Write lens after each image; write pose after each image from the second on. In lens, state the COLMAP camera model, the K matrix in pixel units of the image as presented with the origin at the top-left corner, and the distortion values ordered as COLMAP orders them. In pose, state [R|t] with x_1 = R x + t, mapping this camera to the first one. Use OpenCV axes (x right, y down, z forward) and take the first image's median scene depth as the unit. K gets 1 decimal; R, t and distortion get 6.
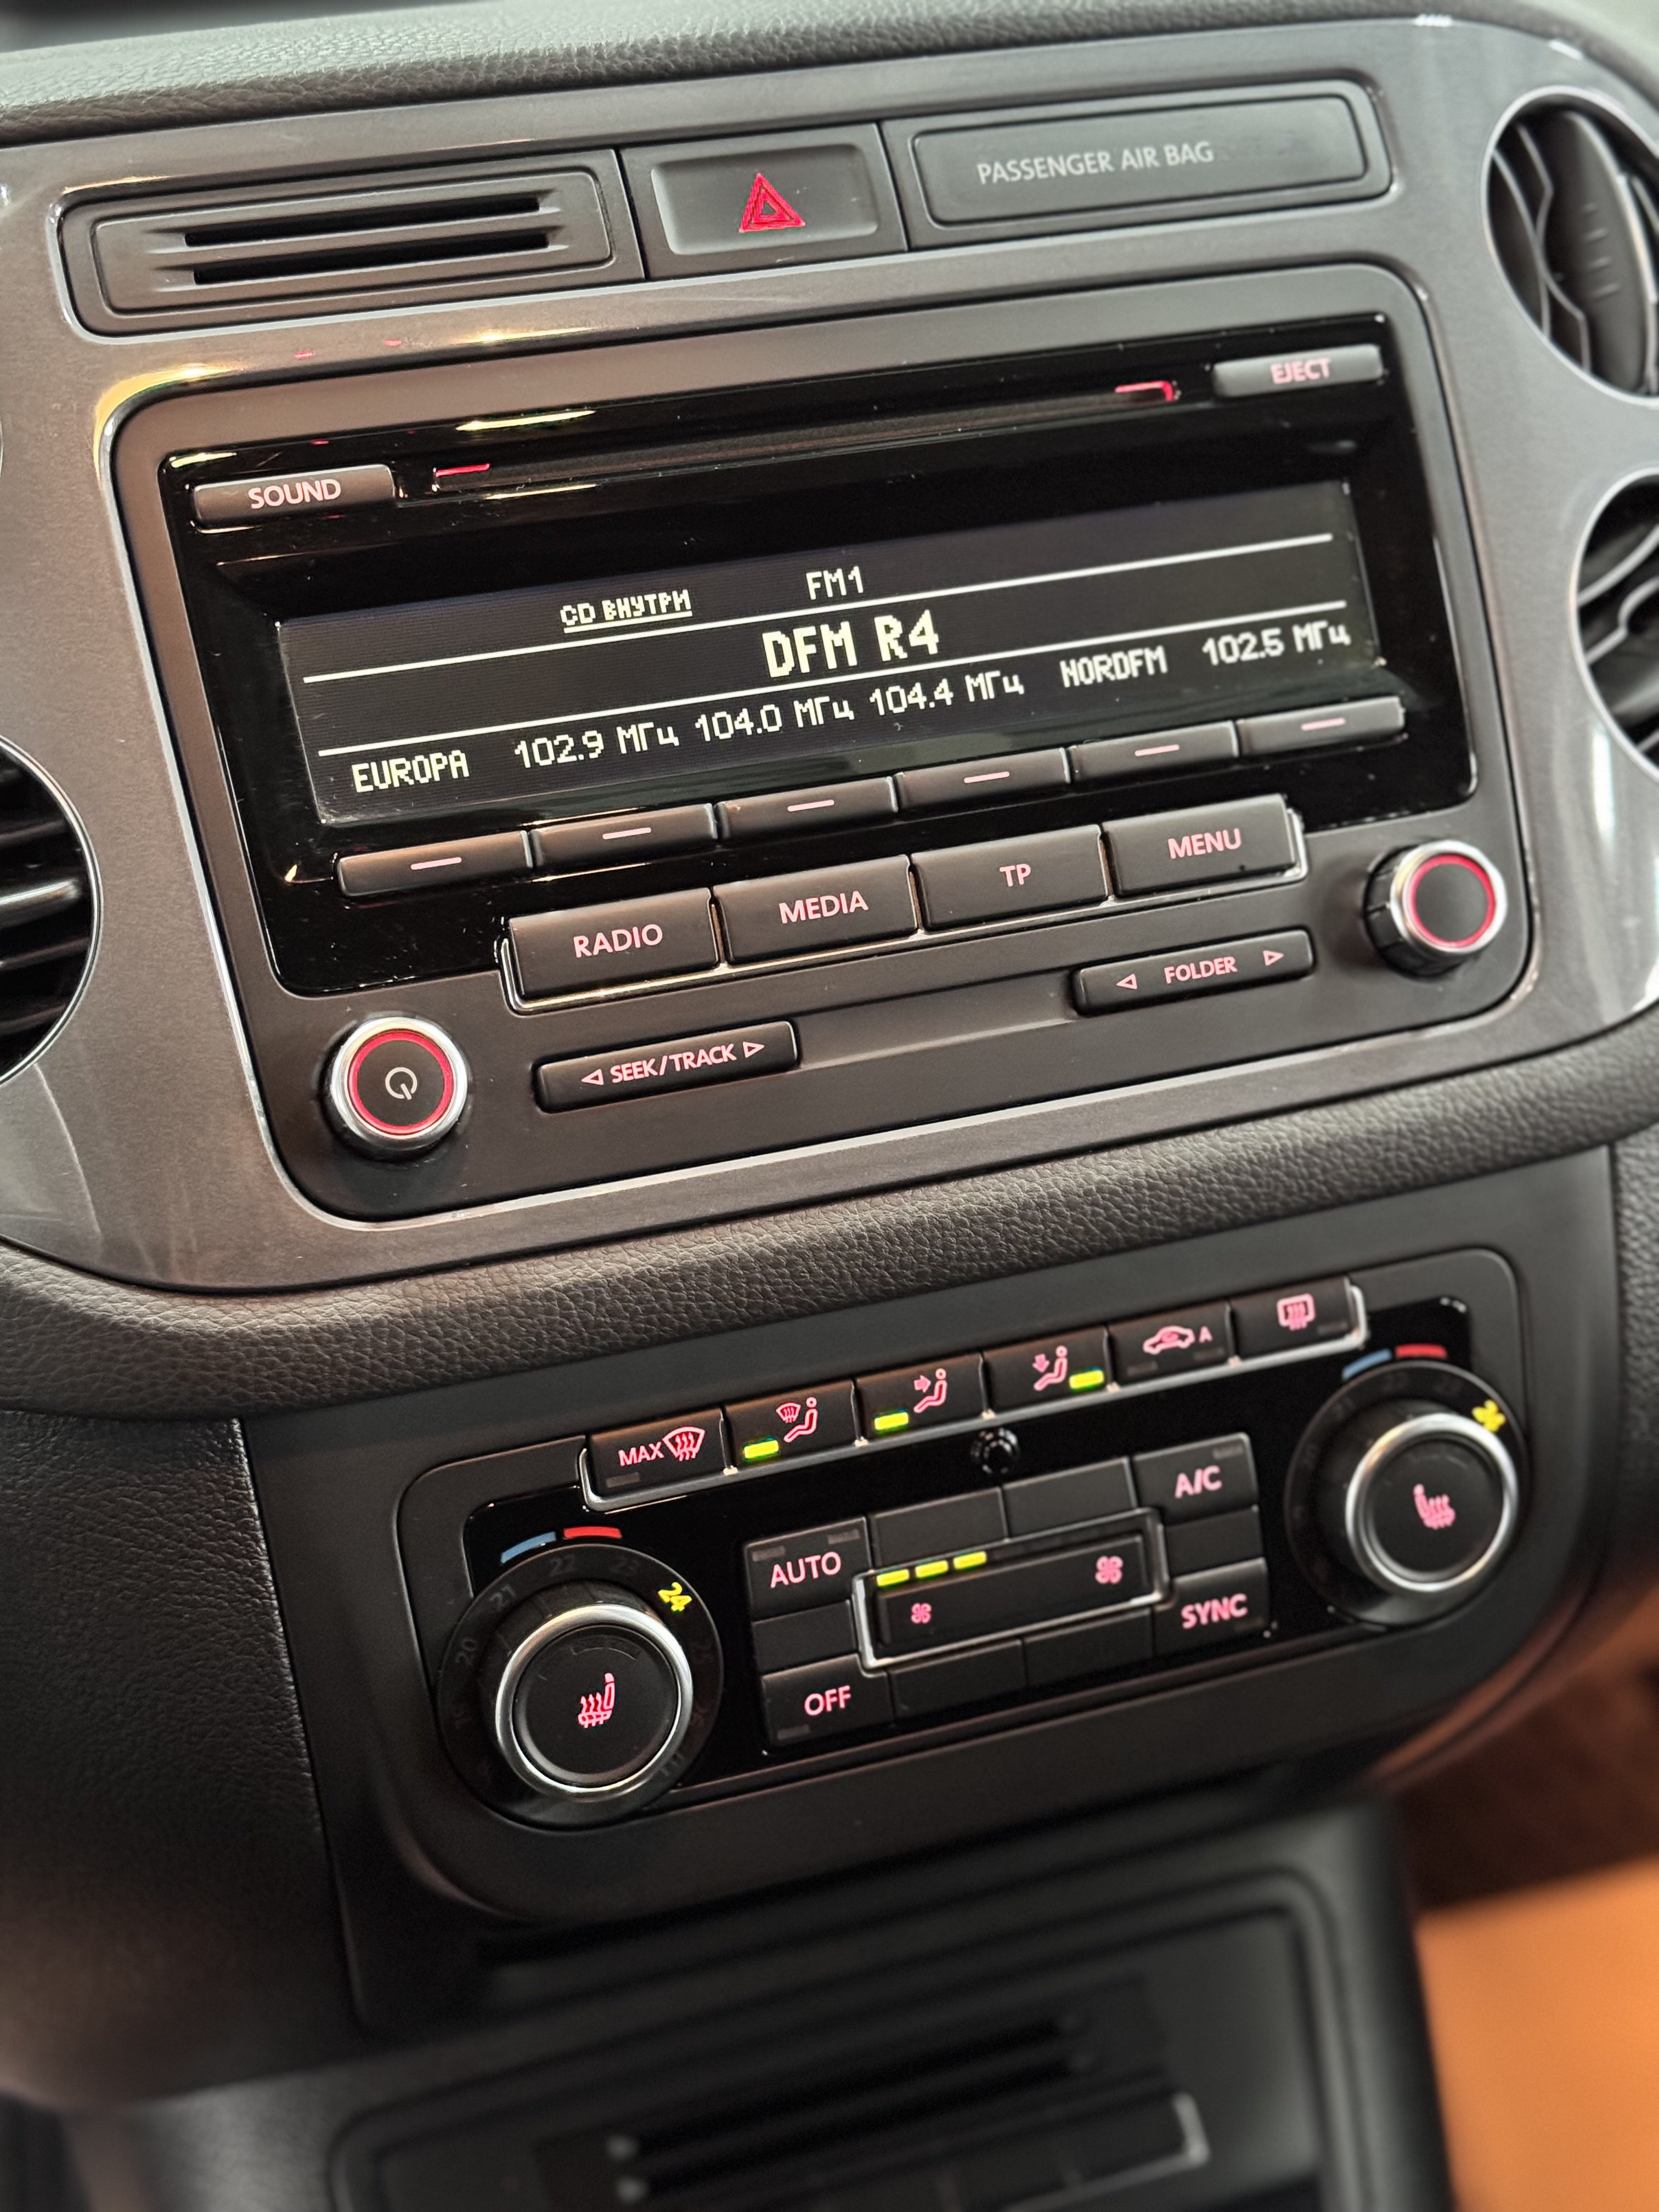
lens RADIAL K [[3230.2, 0, 829.5], [0, 3230.2, 1106.0], [0, 0, 1]] dist [0.159349, 0.120630]
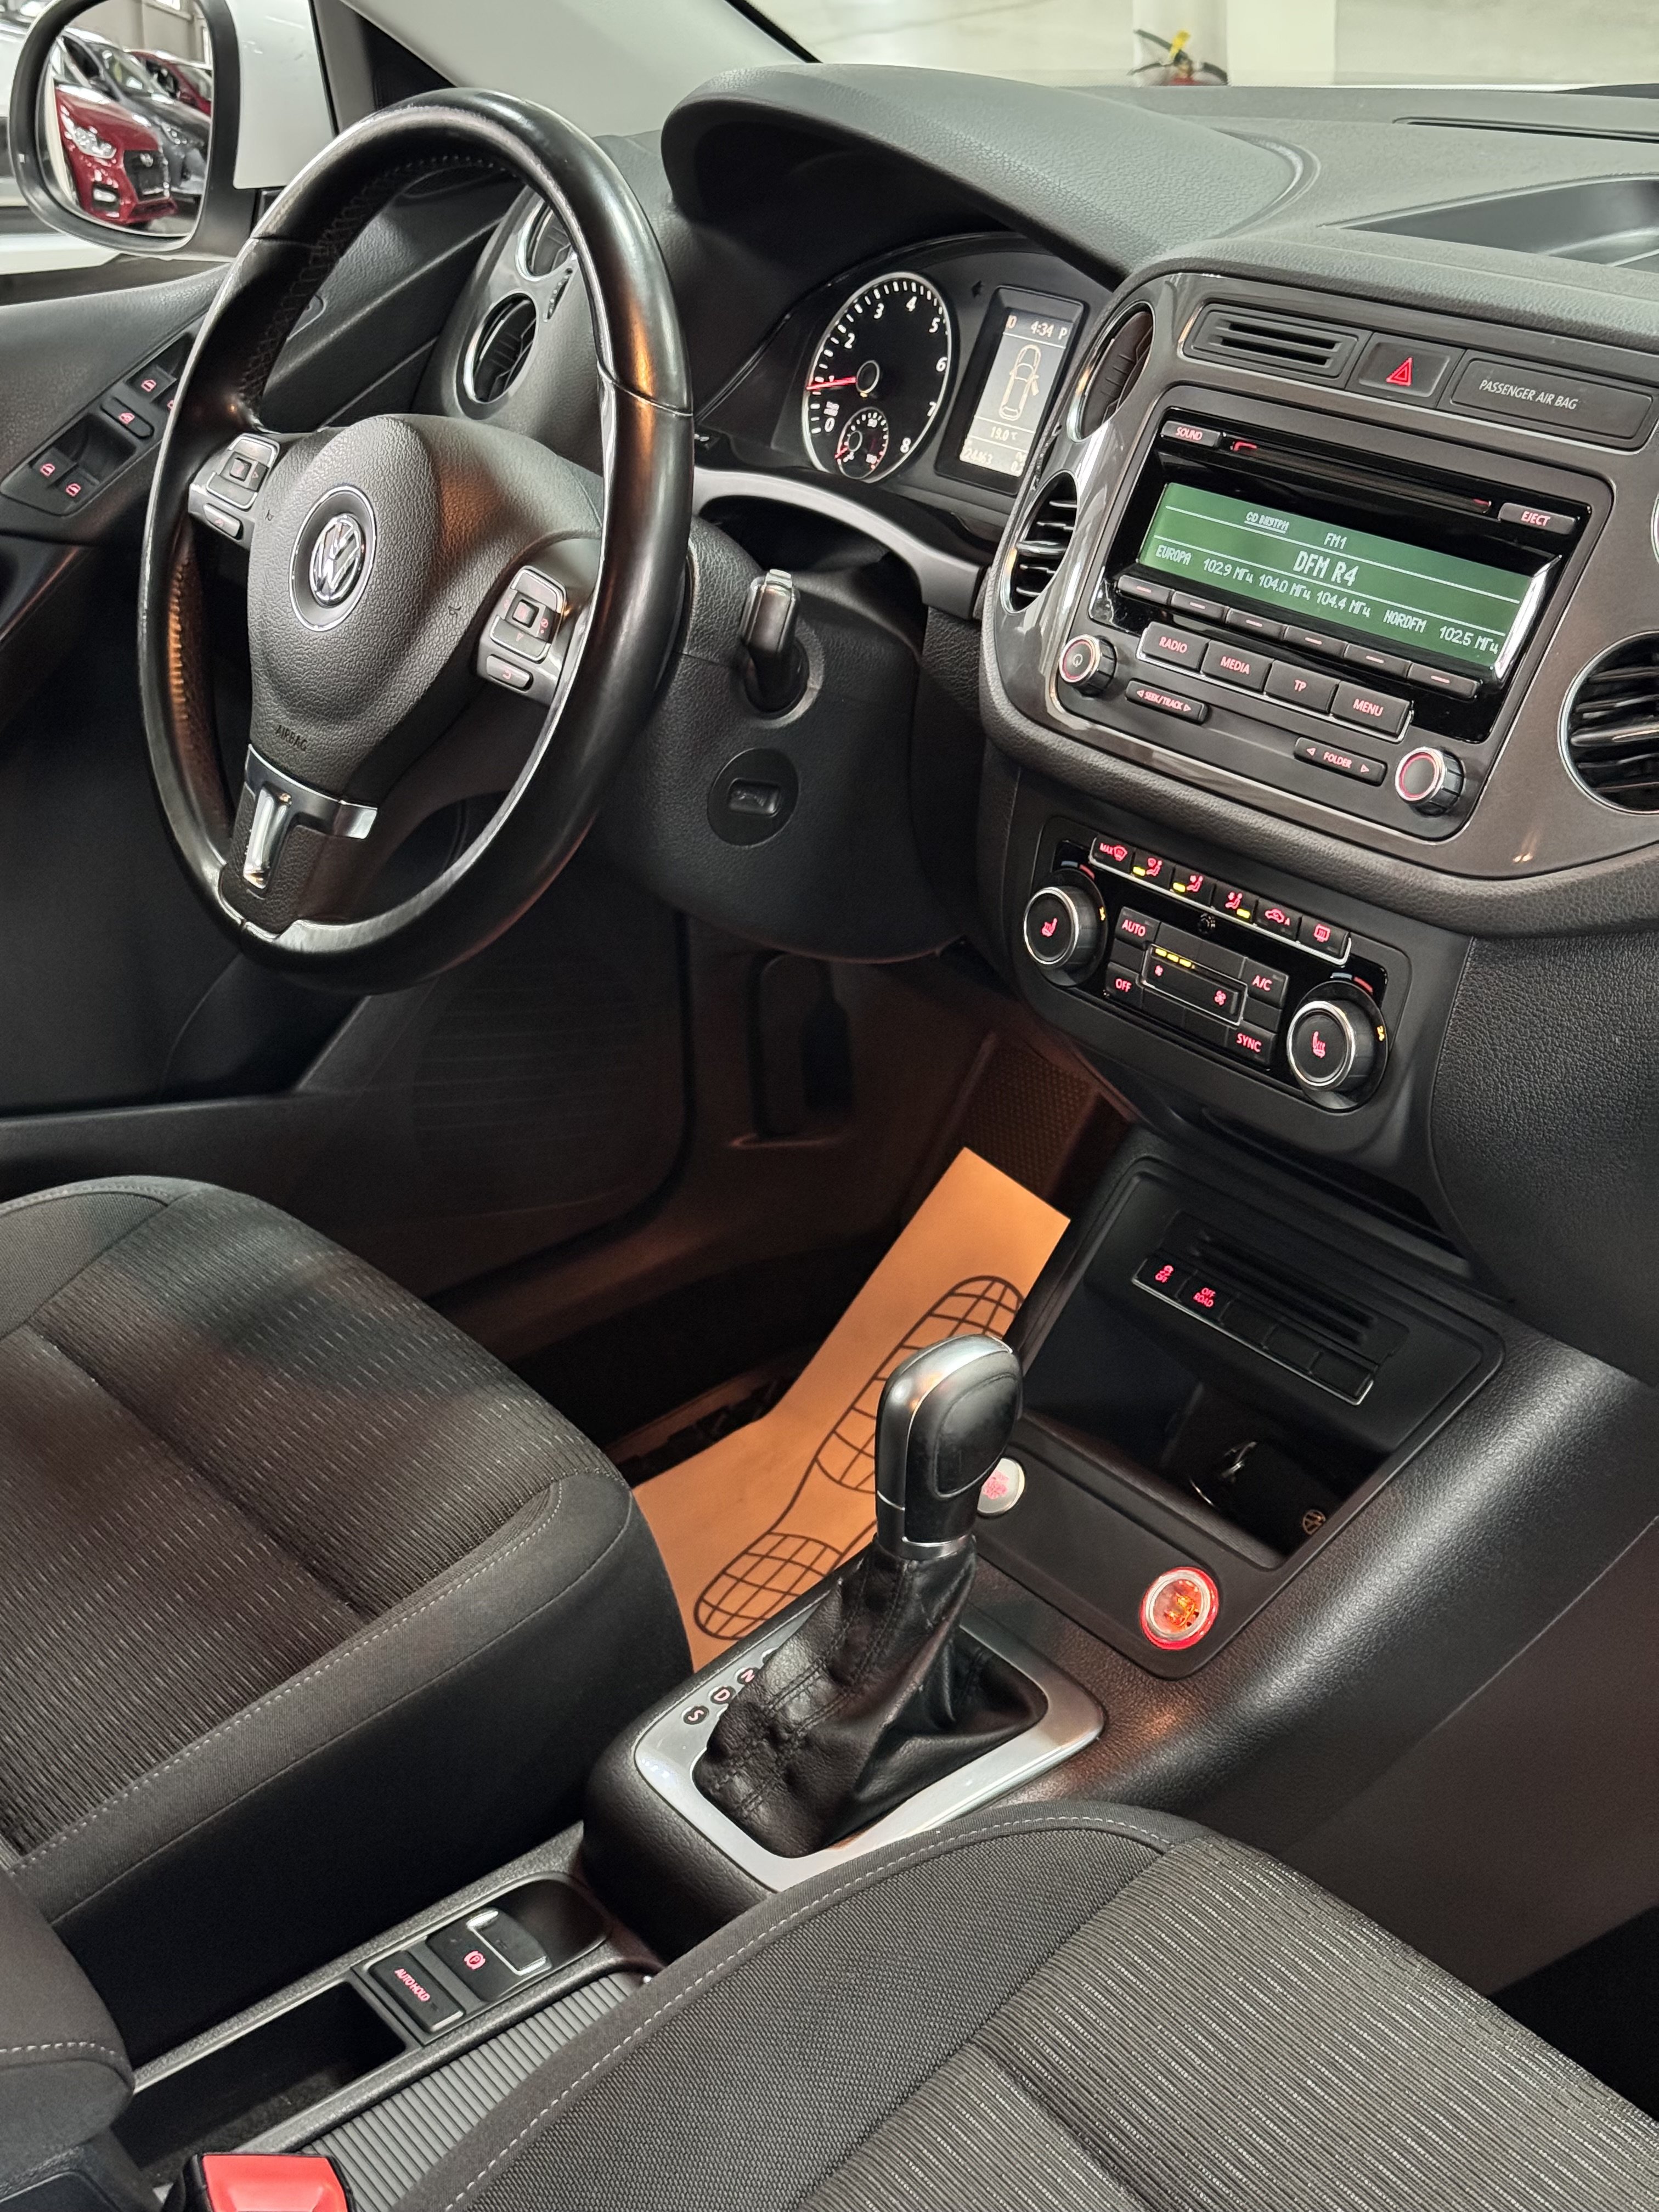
lens RADIAL K [[3230.2, 0, 829.5], [0, 3230.2, 1106.0], [0, 0, 1]] dist [0.159349, 0.120630]
pose [[0.293521, 0.435396, -0.851044, 1.943604], [-0.375844, 0.871125, 0.316043, -0.395374], [0.878969, 0.227095, 0.419334, -0.144659]]
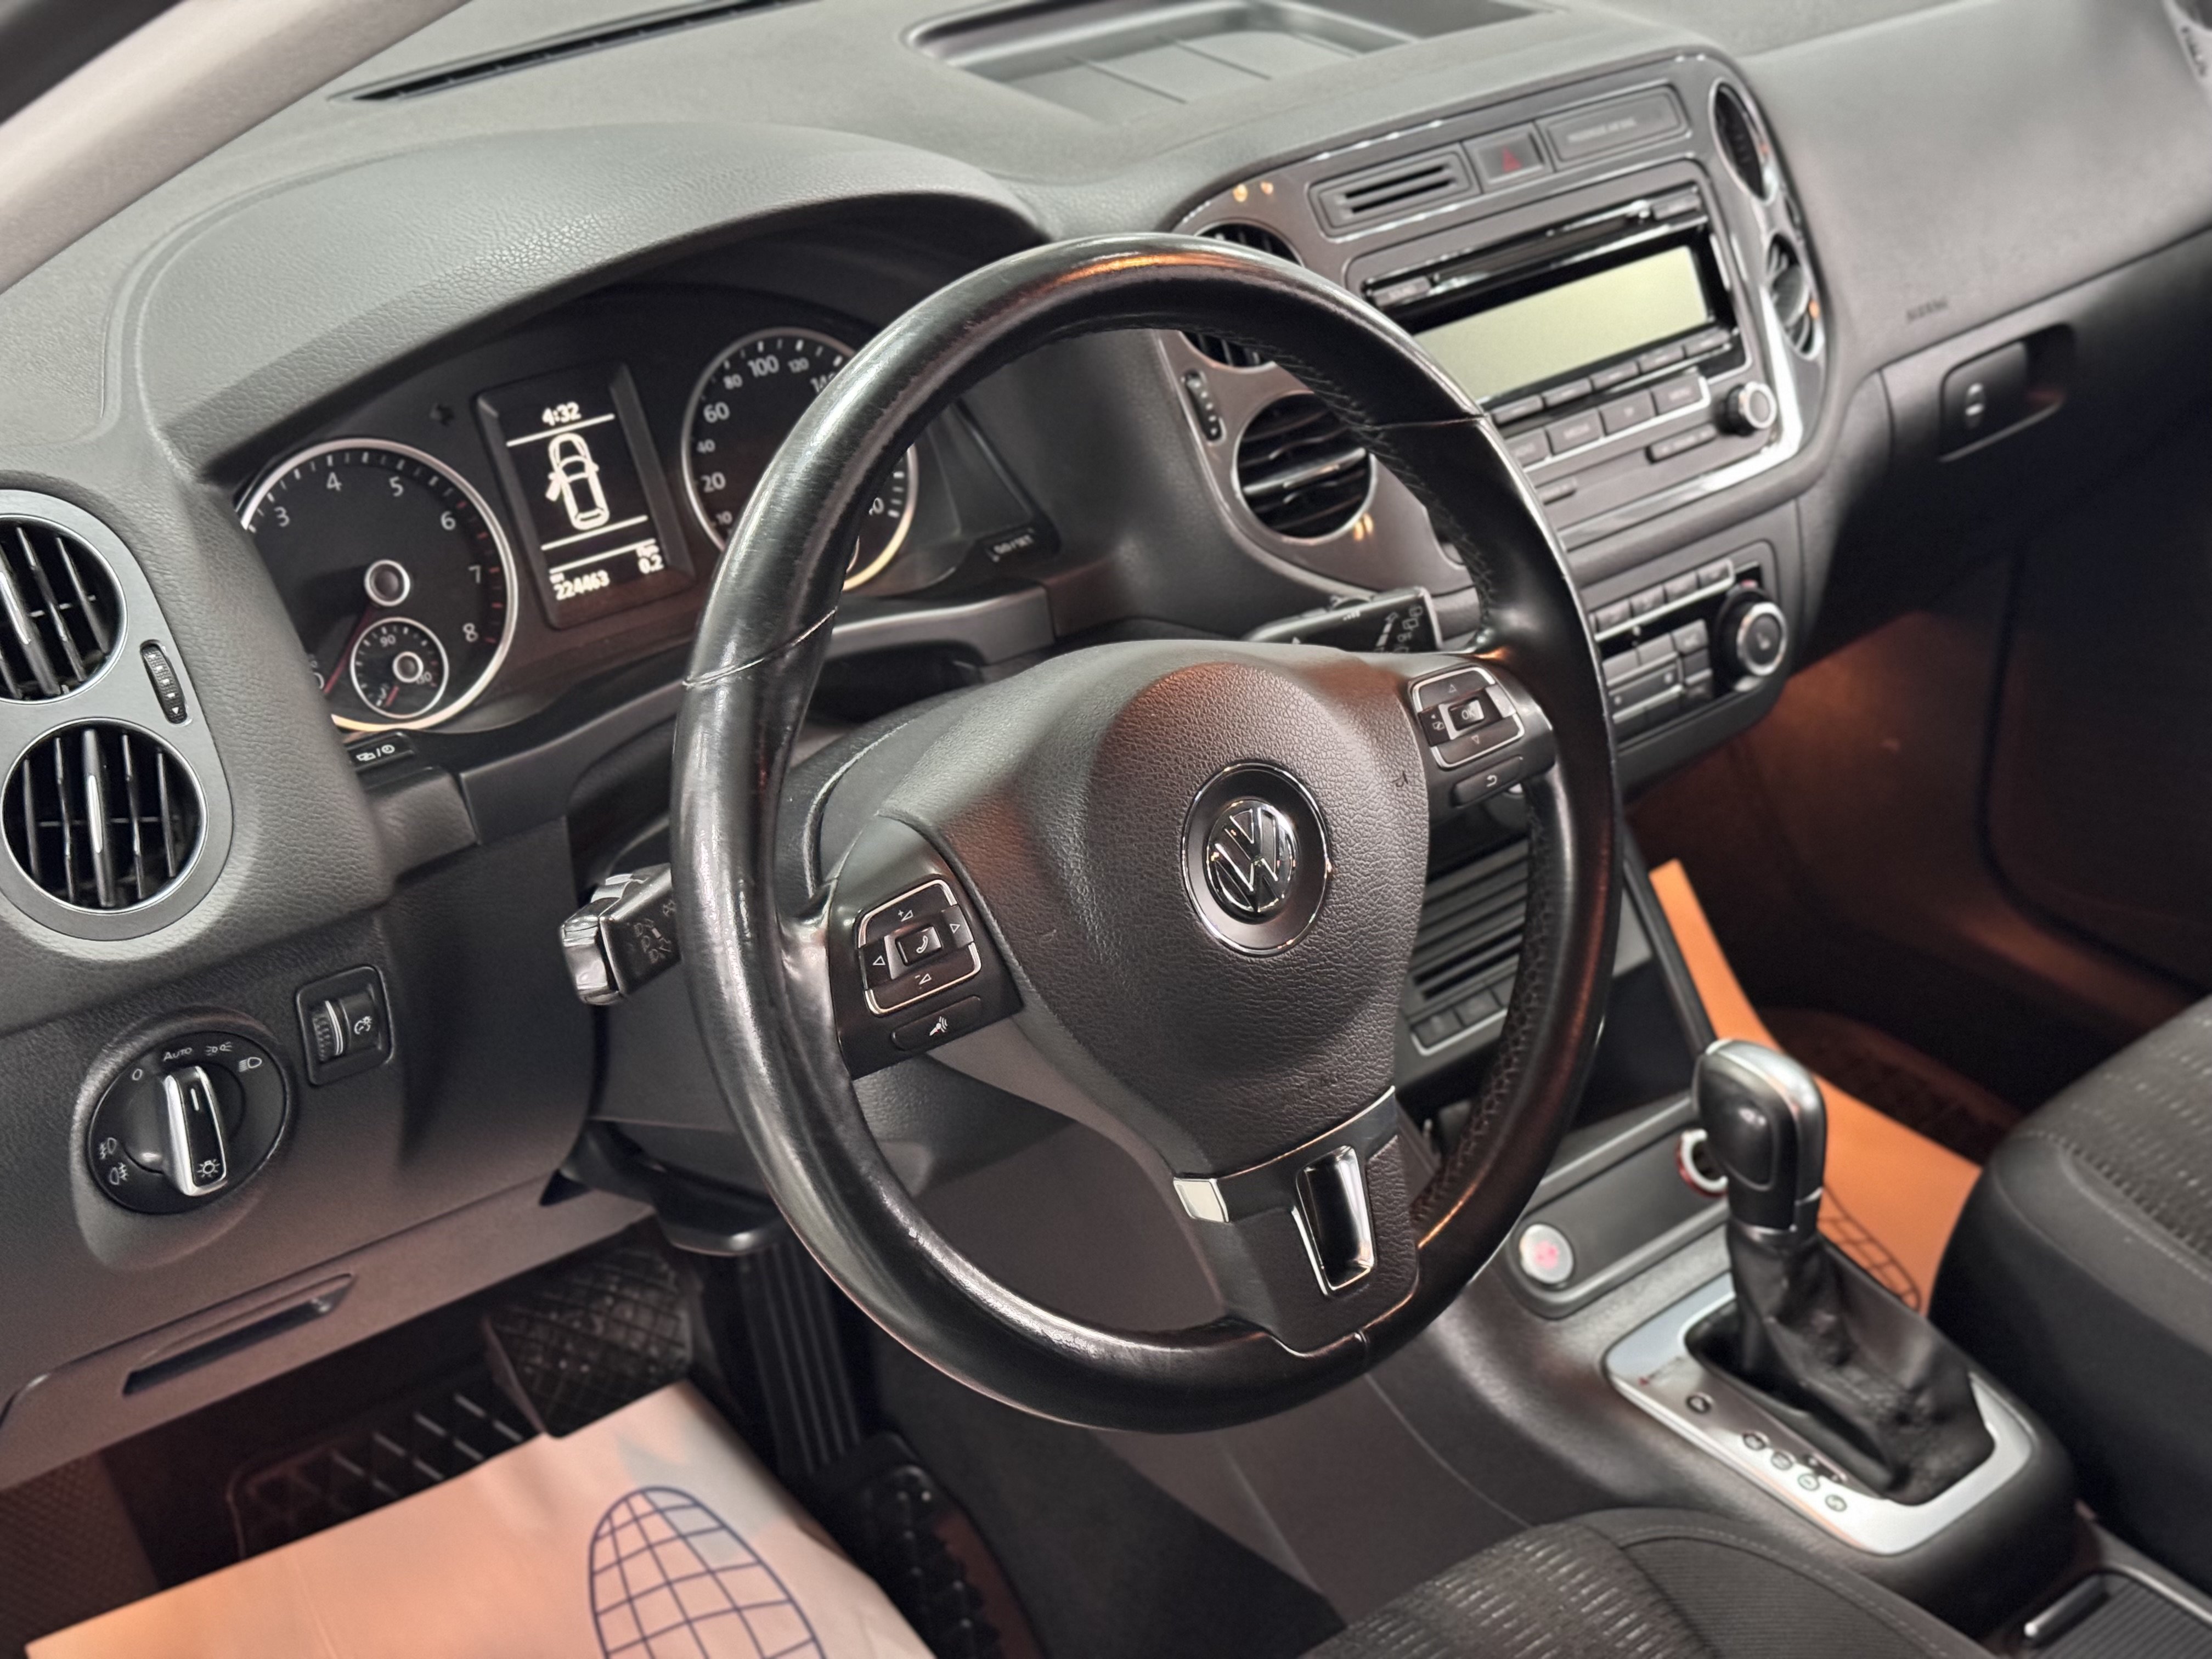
lens RADIAL K [[3230.2, 0, 1106.0], [0, 3230.2, 829.5], [0, 0, 1]] dist [0.159349, 0.120630]
pose [[0.919097, -0.137182, 0.369380, -1.315790], [0.109843, 0.989478, 0.094164, -0.031894], [-0.378411, -0.045972, 0.924495, -1.249894]]
